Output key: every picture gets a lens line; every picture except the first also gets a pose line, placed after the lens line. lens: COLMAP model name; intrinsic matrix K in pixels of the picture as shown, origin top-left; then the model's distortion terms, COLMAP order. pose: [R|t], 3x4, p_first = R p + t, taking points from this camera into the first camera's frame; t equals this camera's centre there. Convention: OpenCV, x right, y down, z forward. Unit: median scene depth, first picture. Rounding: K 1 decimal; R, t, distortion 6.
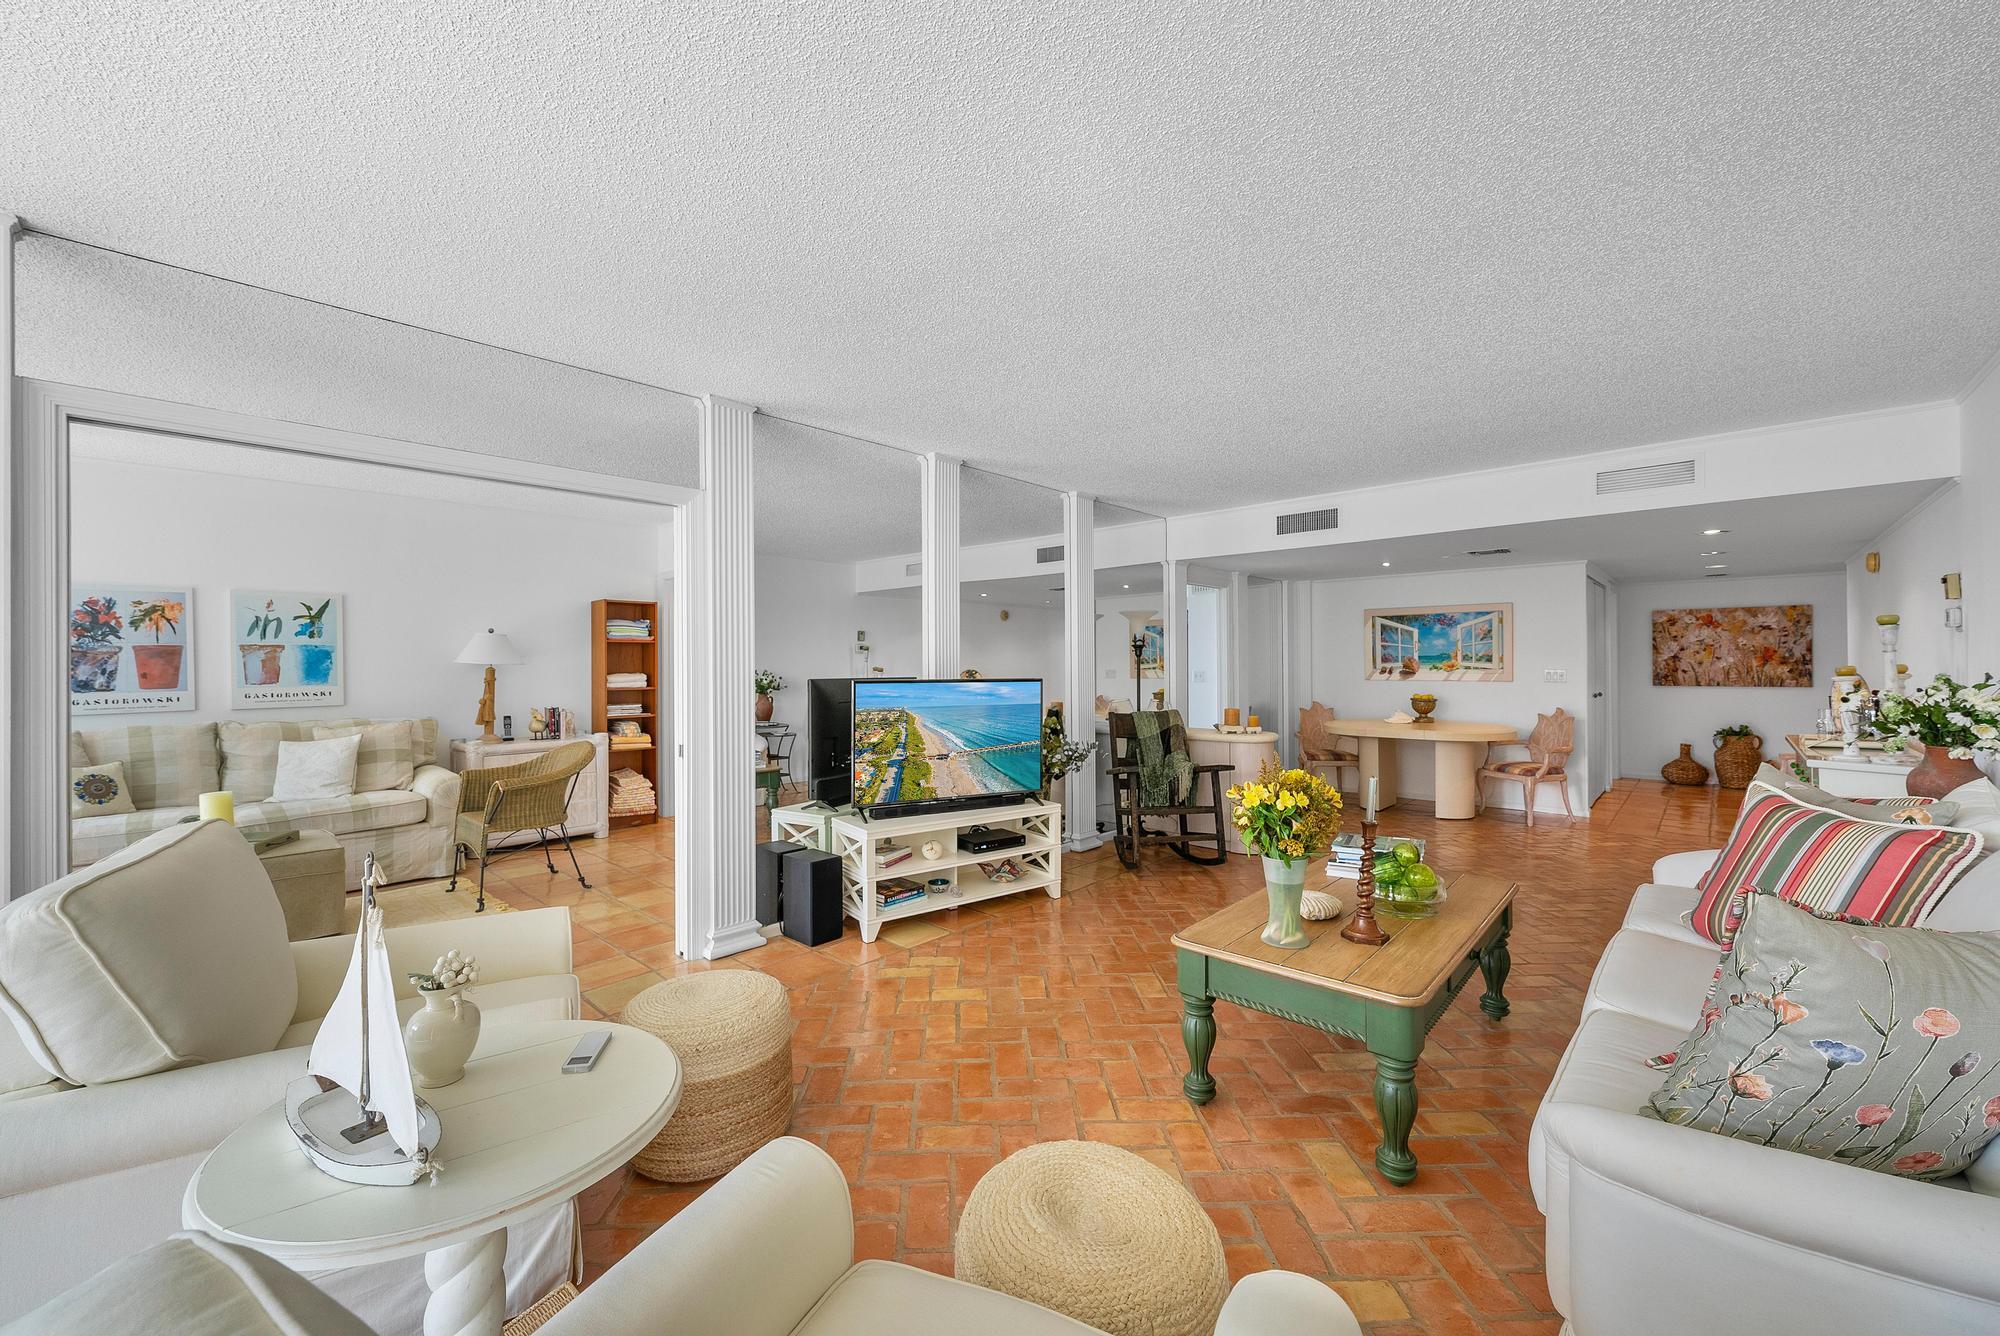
lens RADIAL K [[787.3, 0, 1016.5], [0, 787.3, 662.5], [0, 0, 1]] dist [-0.003012, 0.000064]
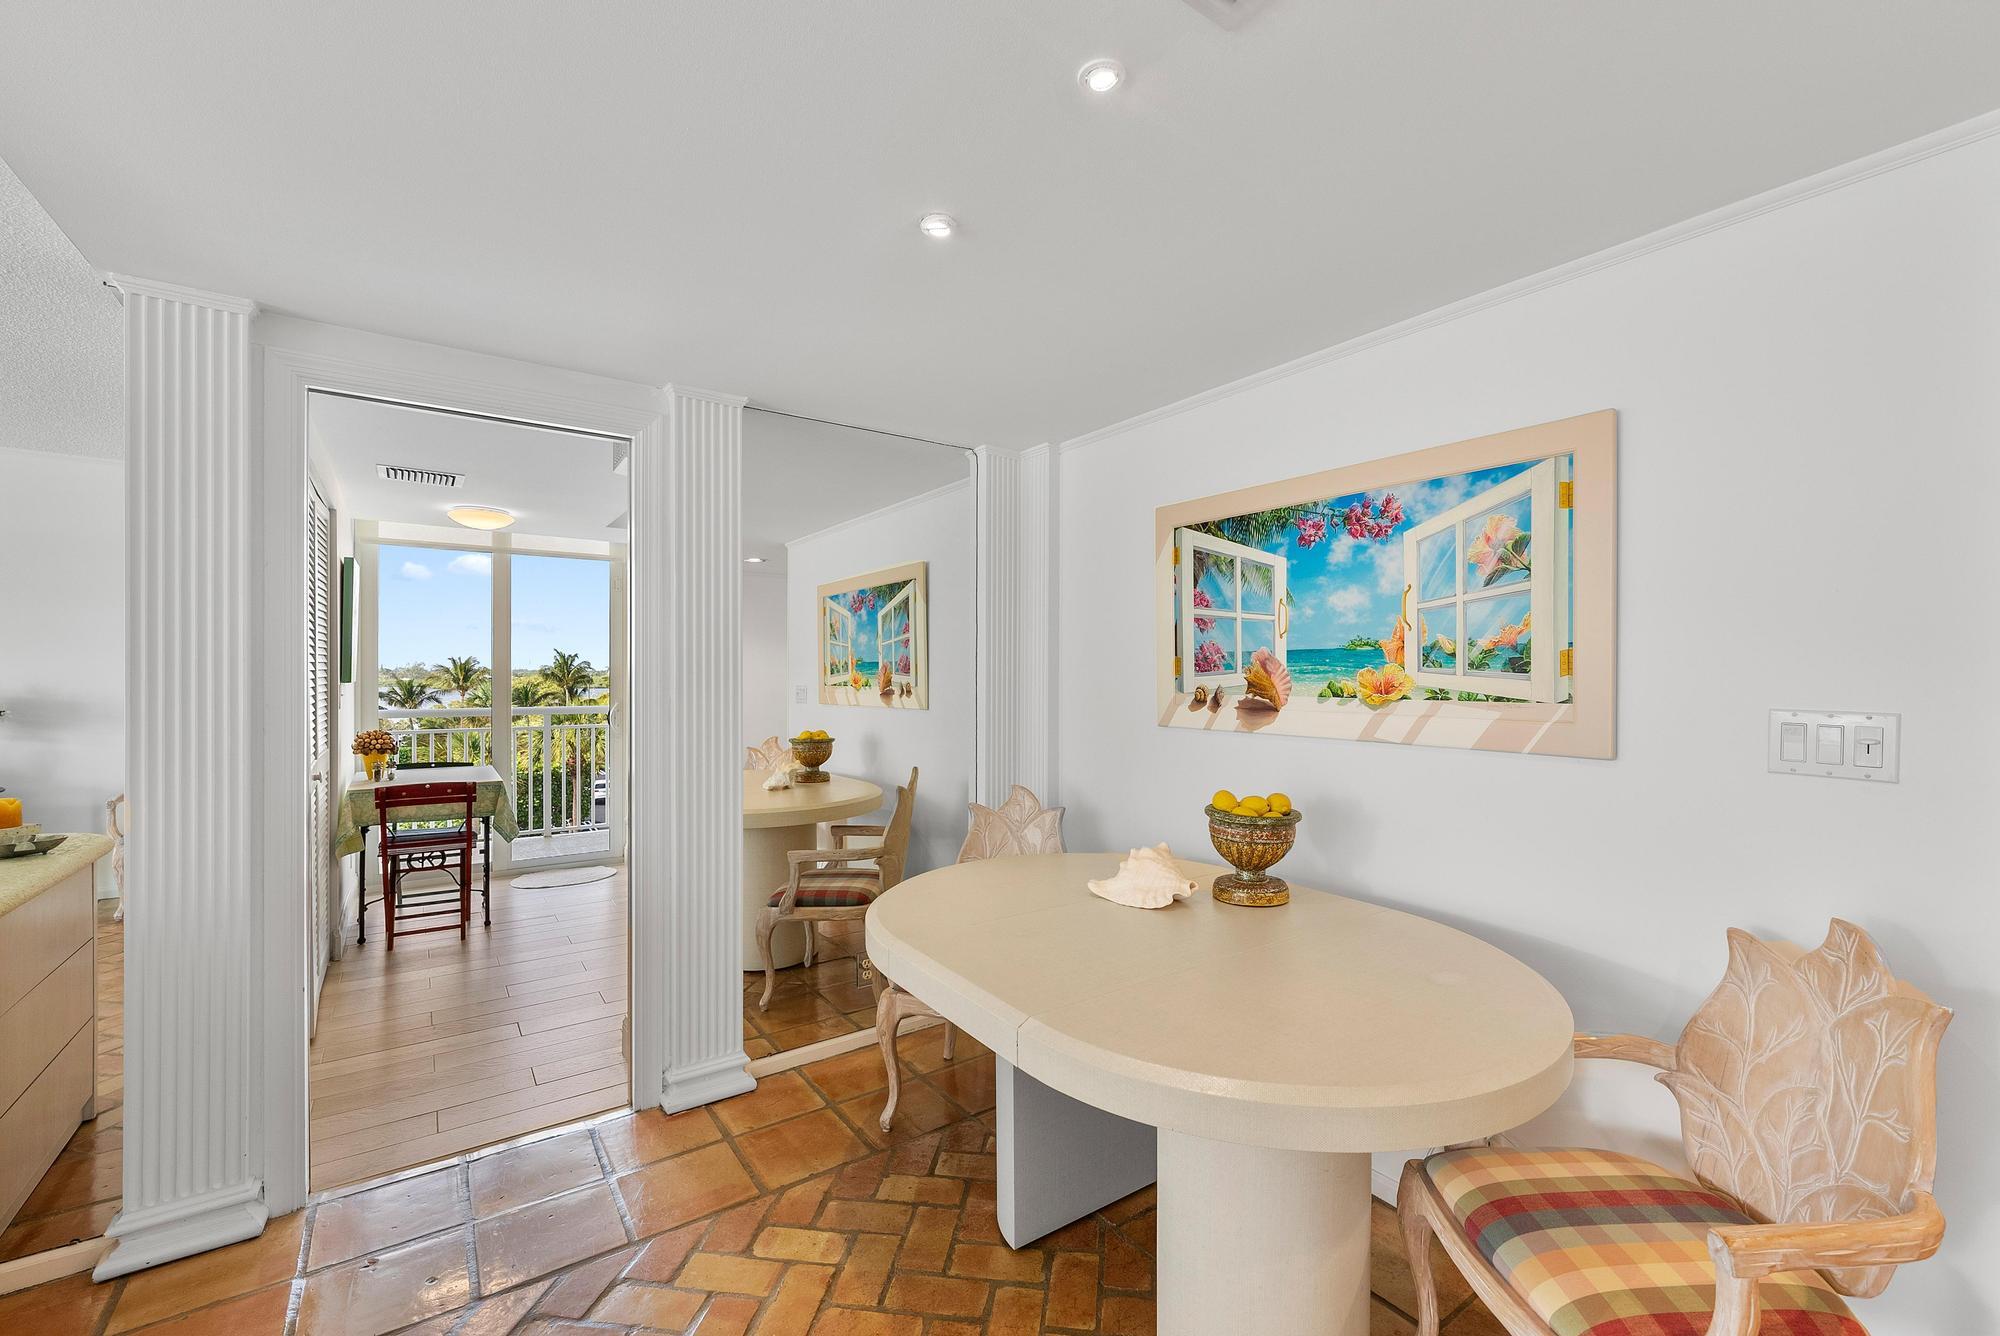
lens RADIAL K [[823.2, 0, 1025.8], [0, 823.2, 677.0], [0, 0, 1]] dist [0.000837, 0.000087]
pose [[0.978672, 0.010455, -0.205161, 0.474826], [-0.009662, 0.999941, 0.004867, 0.000863], [0.205200, -0.002781, 0.978716, 0.678706]]
